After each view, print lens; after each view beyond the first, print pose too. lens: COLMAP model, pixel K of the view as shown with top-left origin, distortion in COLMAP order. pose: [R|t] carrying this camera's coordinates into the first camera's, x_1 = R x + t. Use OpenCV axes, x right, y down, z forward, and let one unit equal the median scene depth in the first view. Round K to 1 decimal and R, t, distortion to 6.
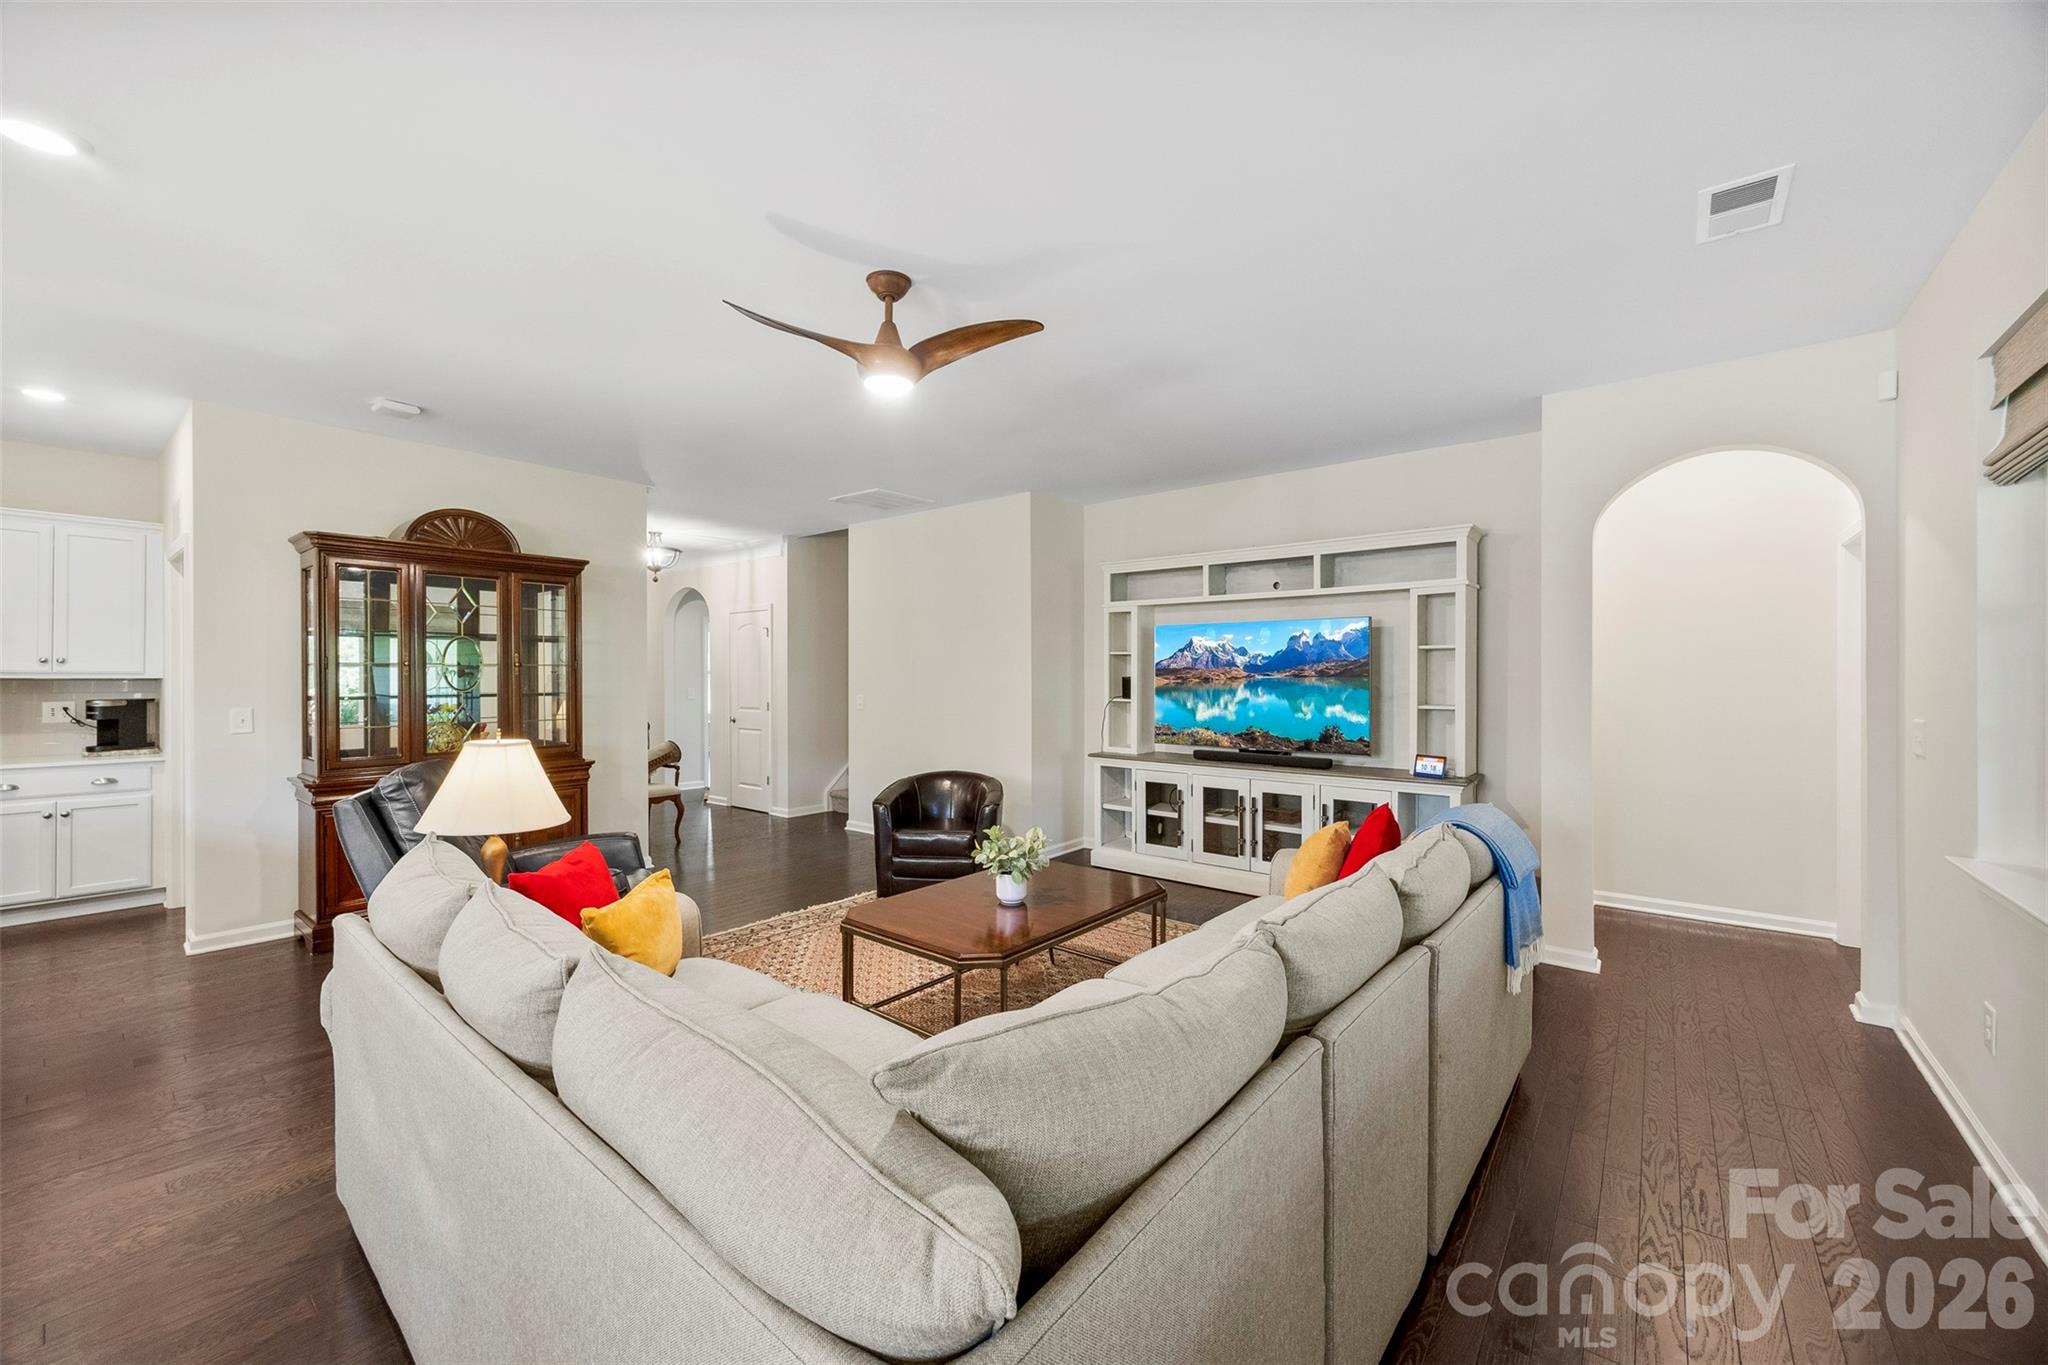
lens RADIAL K [[793.9, 0, 1022.9], [0, 793.9, 679.6], [0, 0, 1]] dist [-0.003227, -0.000199]
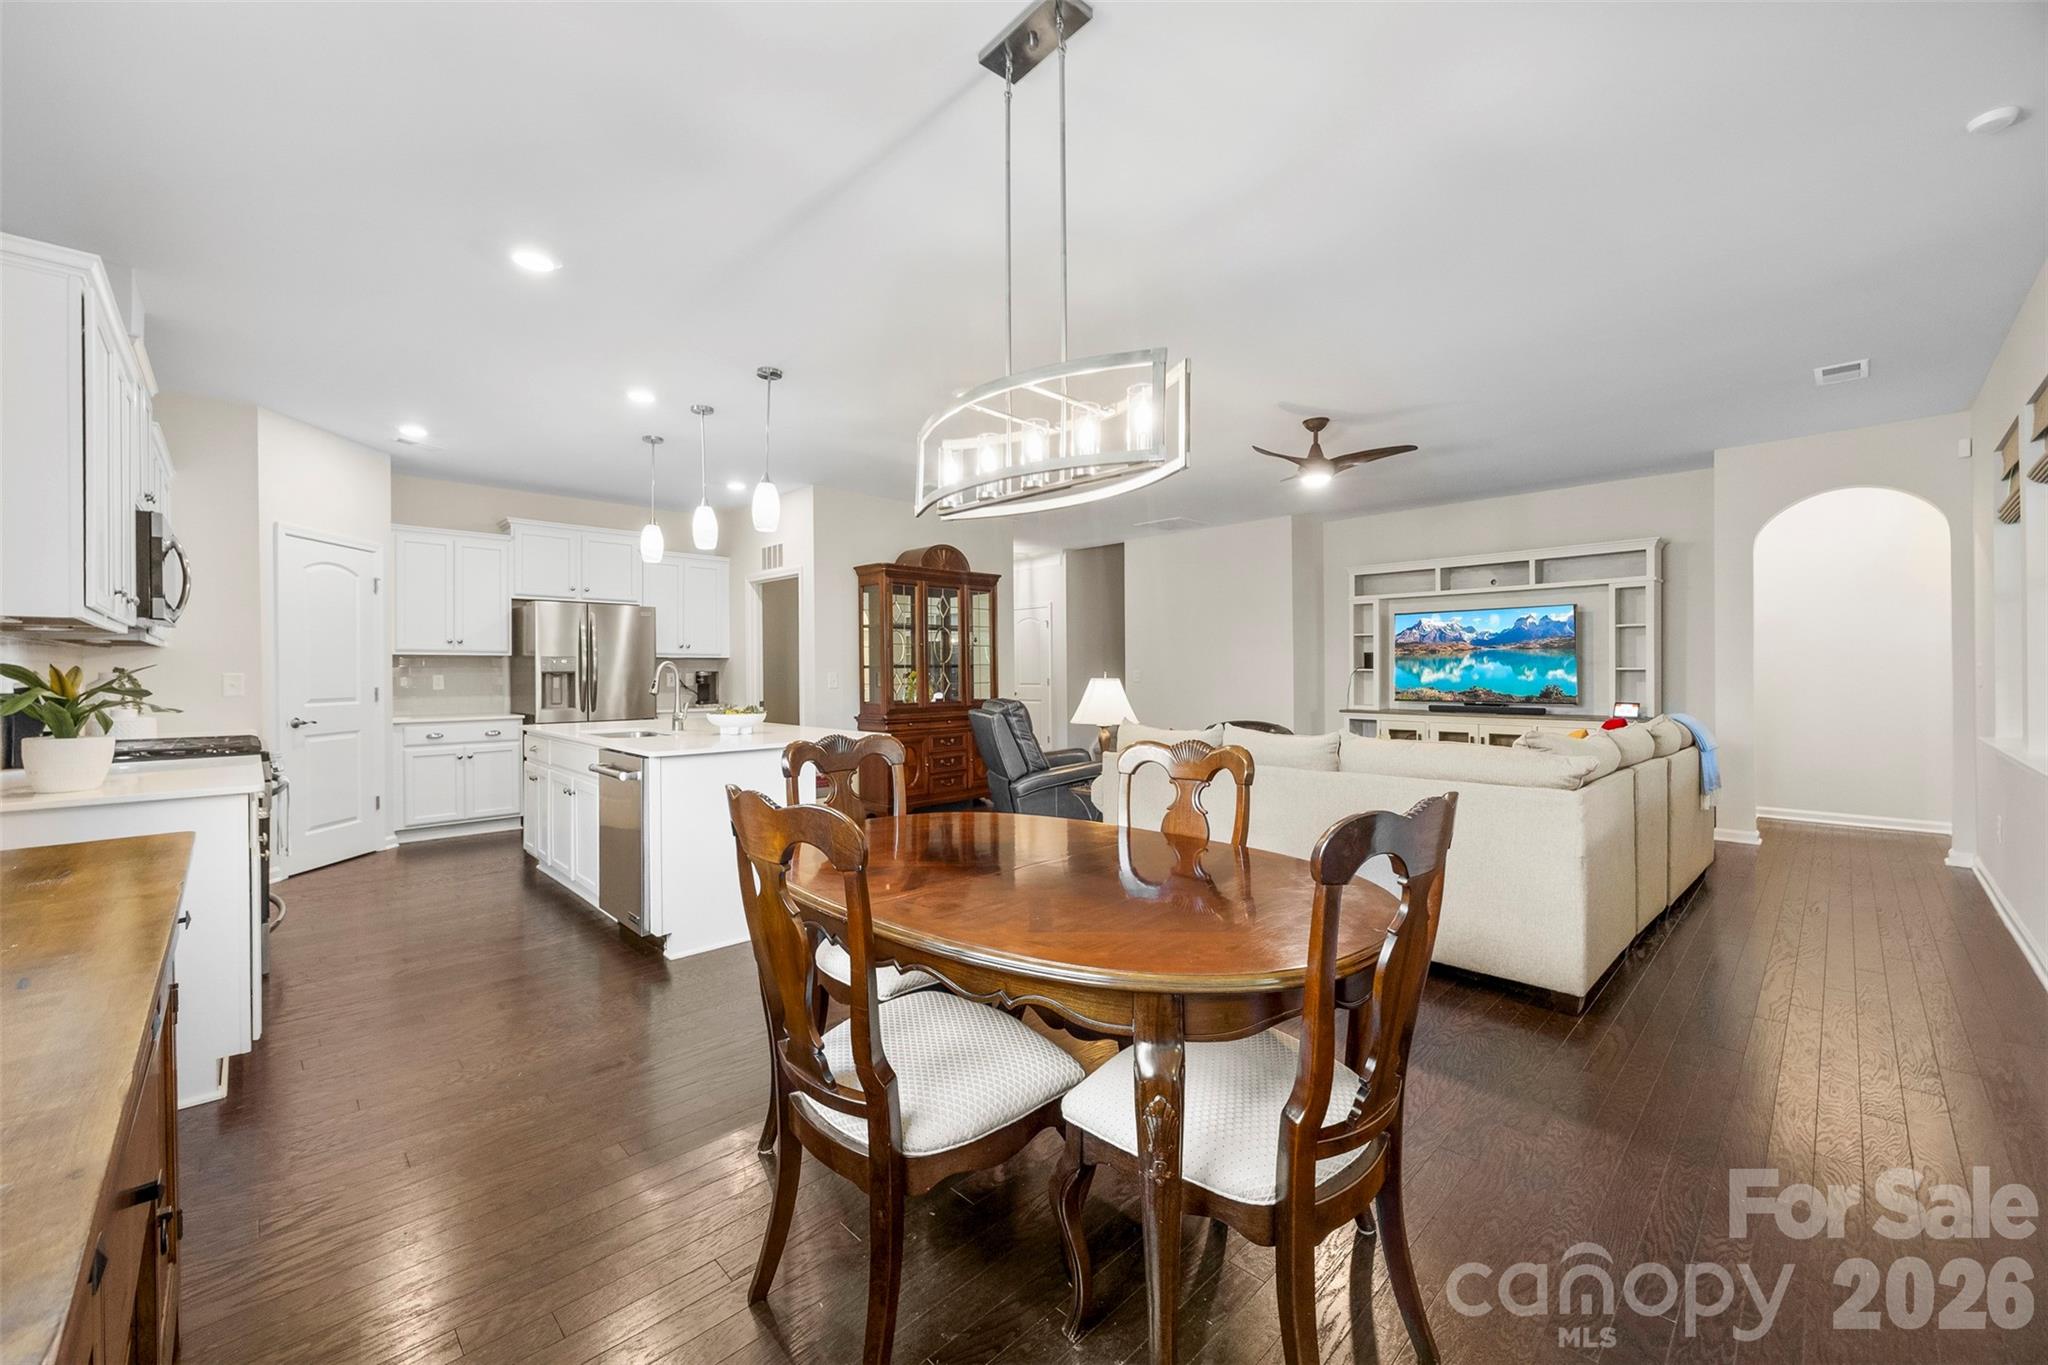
lens RADIAL K [[793.9, 0, 1018.3], [0, 793.9, 674.9], [0, 0, 1]] dist [-0.003227, -0.000199]
pose [[0.991588, -0.005468, -0.129319, -0.344586], [0.005834, 0.999980, 0.002455, 0.034132], [0.129303, -0.003189, 0.991600, -0.490292]]
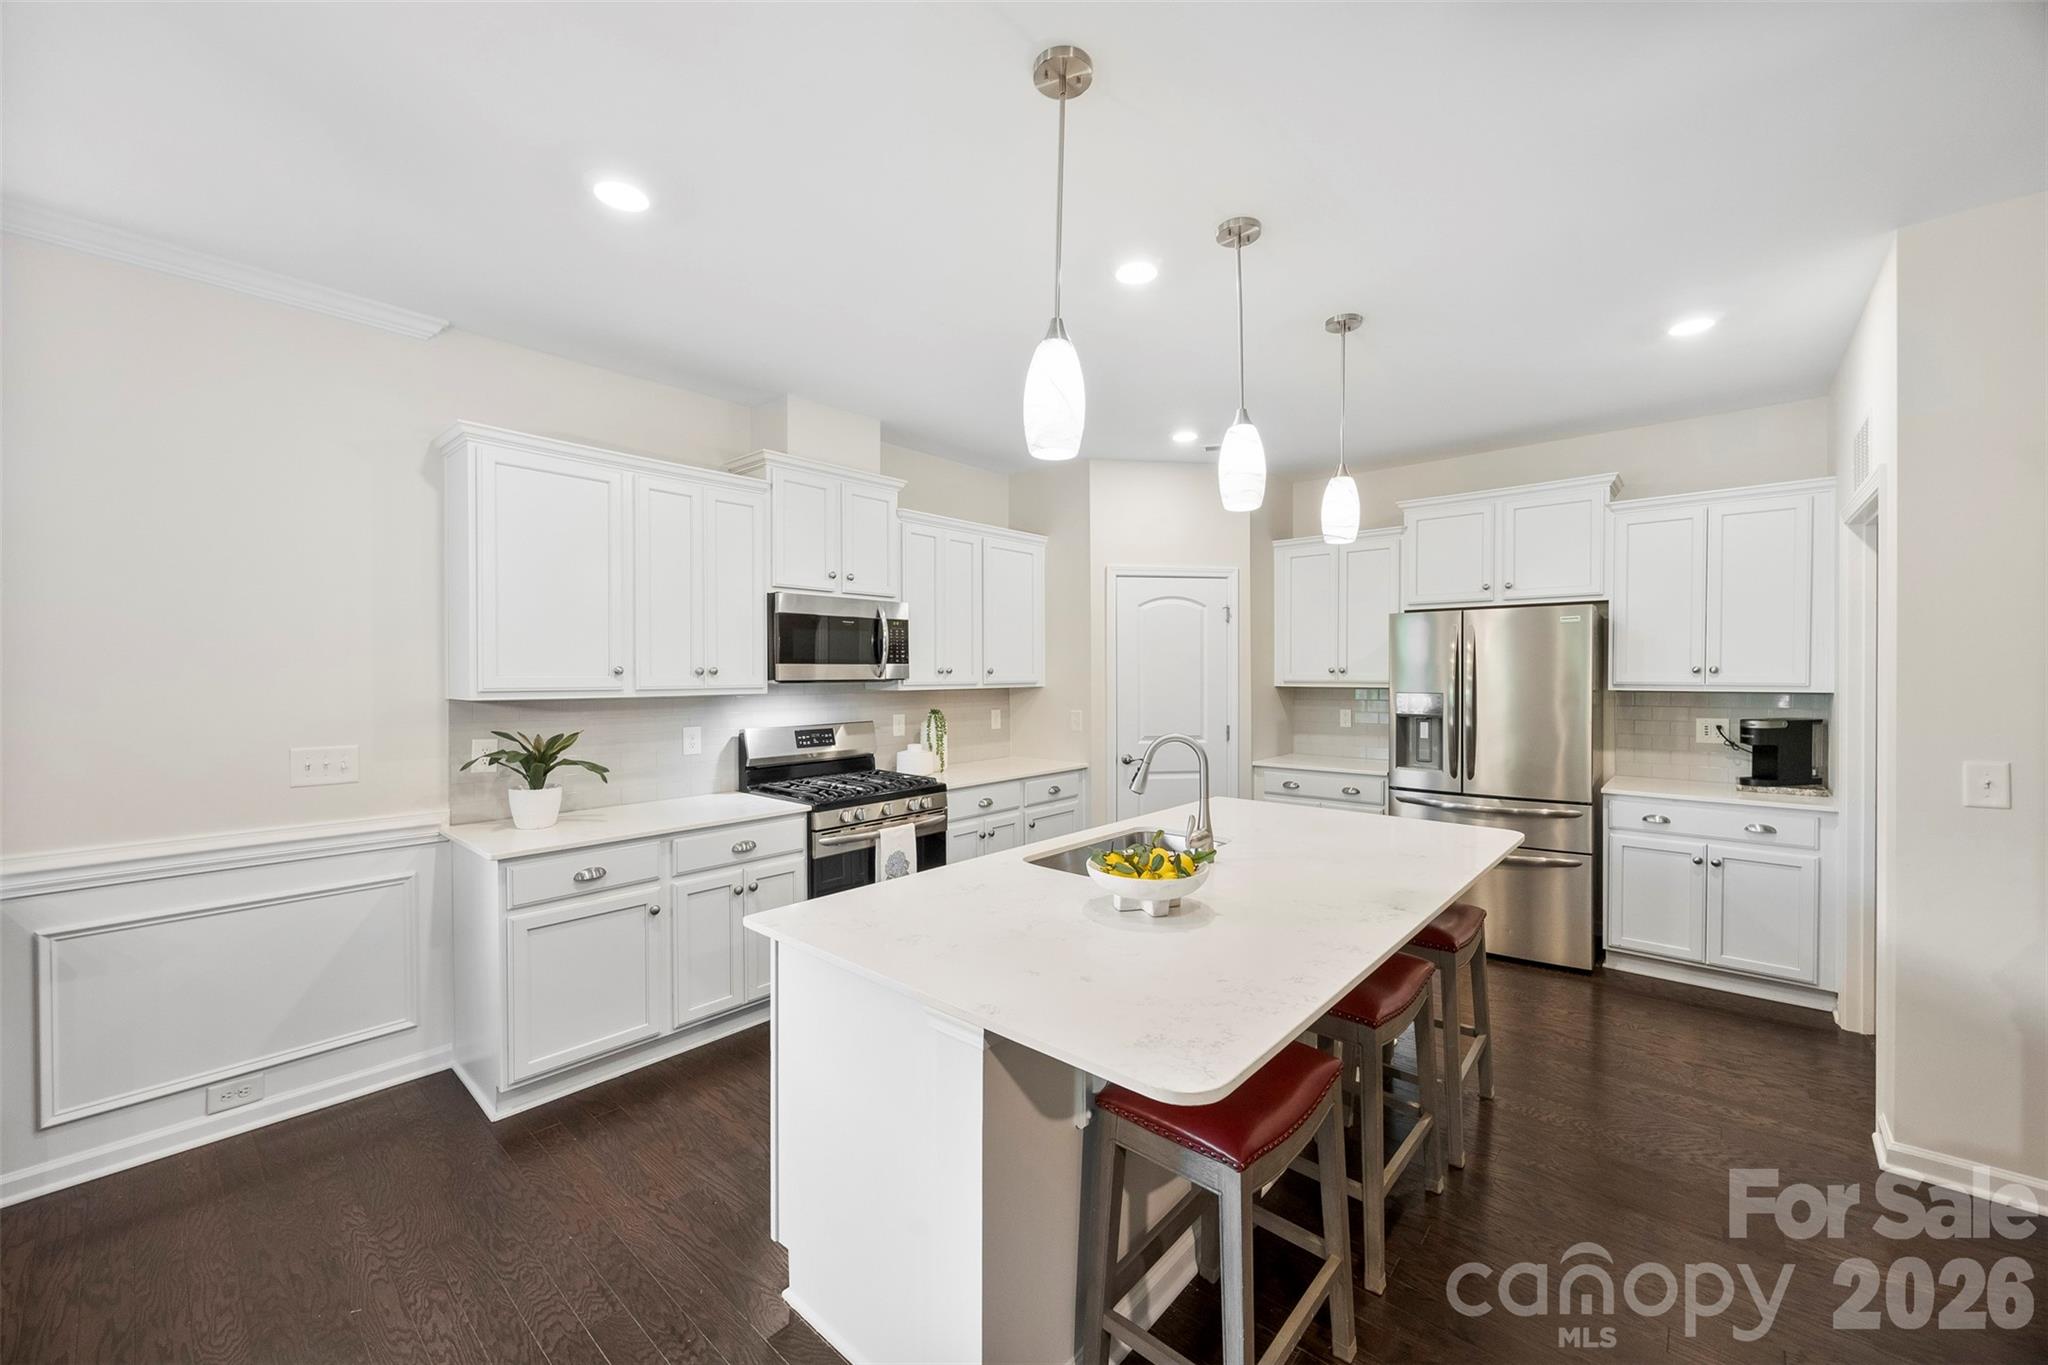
lens RADIAL K [[793.9, 0, 1033.2], [0, 793.9, 677.9], [0, 0, 1]] dist [-0.003227, -0.000199]
pose [[-0.032741, 0.005439, -0.999449, -0.368401], [-0.001712, 0.999983, 0.005497, -0.018620], [0.999462, 0.001891, -0.032731, 0.316163]]
